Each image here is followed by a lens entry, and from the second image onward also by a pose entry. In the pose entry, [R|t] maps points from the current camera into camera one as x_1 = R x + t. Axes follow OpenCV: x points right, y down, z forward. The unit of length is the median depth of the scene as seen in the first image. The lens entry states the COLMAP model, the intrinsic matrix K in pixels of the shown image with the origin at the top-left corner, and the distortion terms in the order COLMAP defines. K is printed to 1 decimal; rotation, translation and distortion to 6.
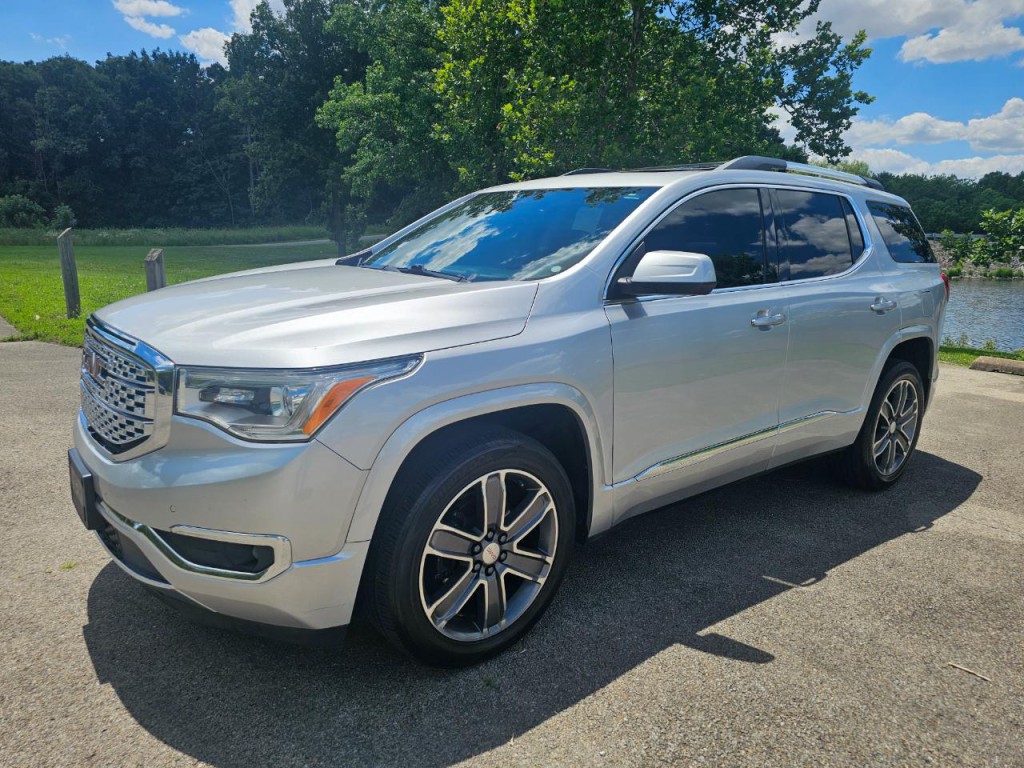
lens RADIAL K [[692.5, 0, 504.2], [0, 692.5, 381.2], [0, 0, 1]] dist [0.051649, -0.039228]
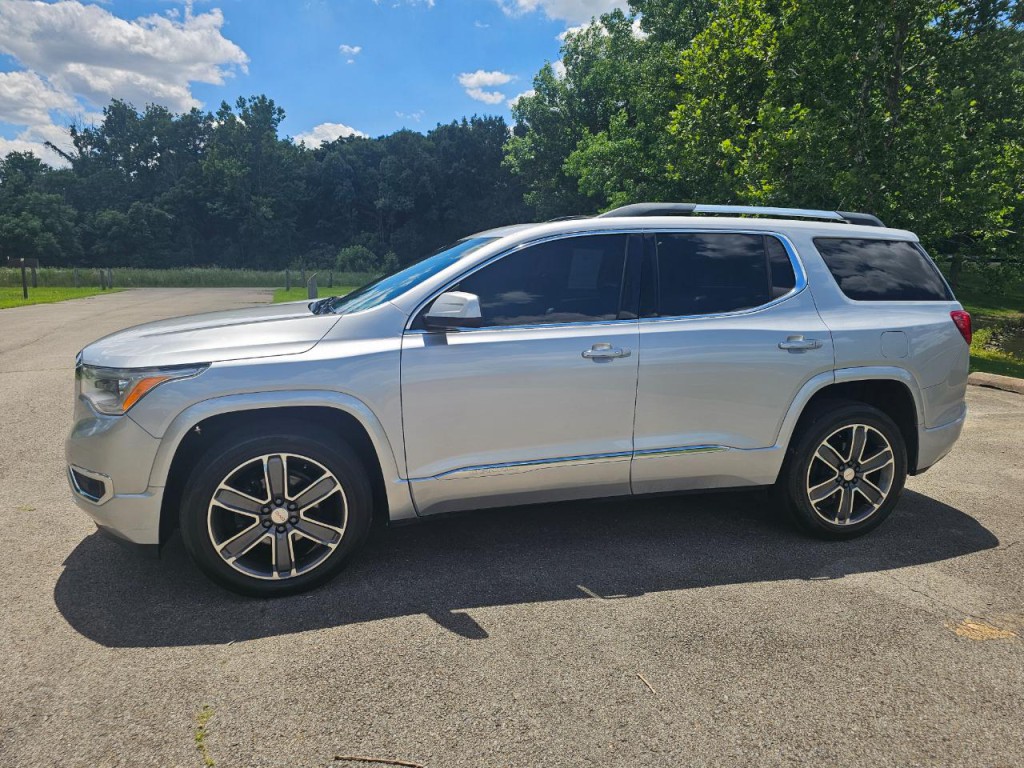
lens RADIAL K [[692.5, 0, 514.5], [0, 692.5, 381.4], [0, 0, 1]] dist [0.051649, -0.039228]
pose [[0.920776, 0.045393, -0.387442, 0.096927], [-0.064728, 0.997217, -0.036996, 0.001031], [0.384685, 0.059144, 0.921151, -0.008685]]
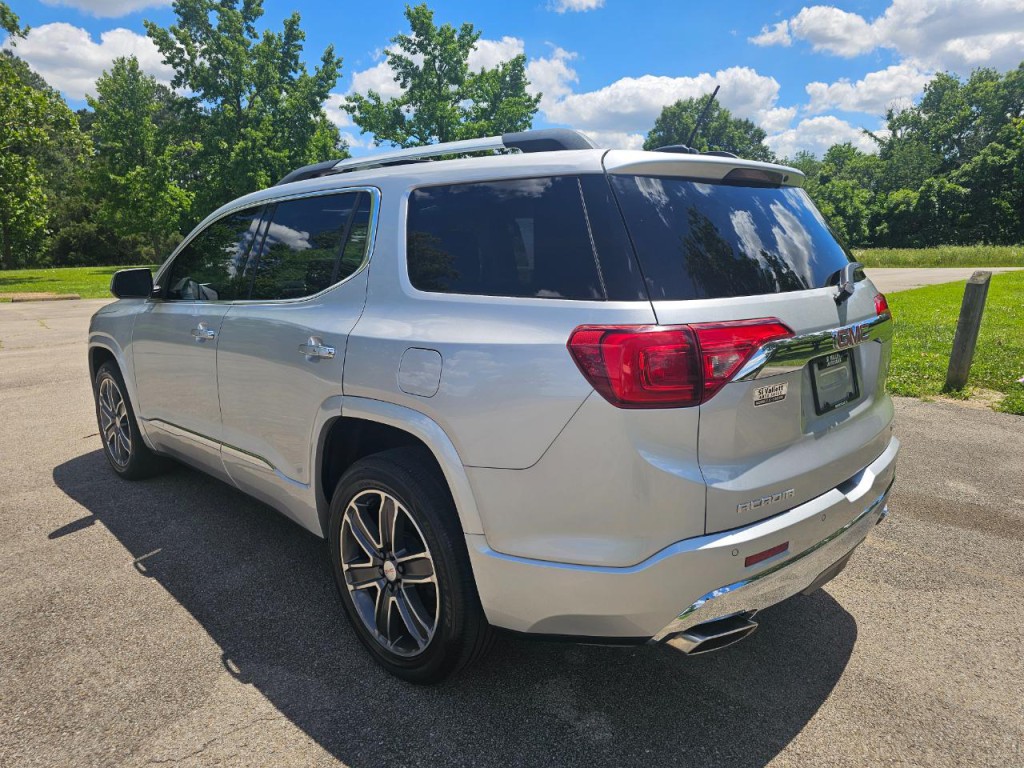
lens RADIAL K [[692.5, 0, 512.1], [0, 692.5, 383.5], [0, 0, 1]] dist [0.051649, -0.039228]
pose [[0.096672, 0.157858, -0.982718, 0.215331], [-0.183524, 0.973241, 0.138281, -0.035866], [0.978250, 0.166984, 0.123056, 0.194817]]
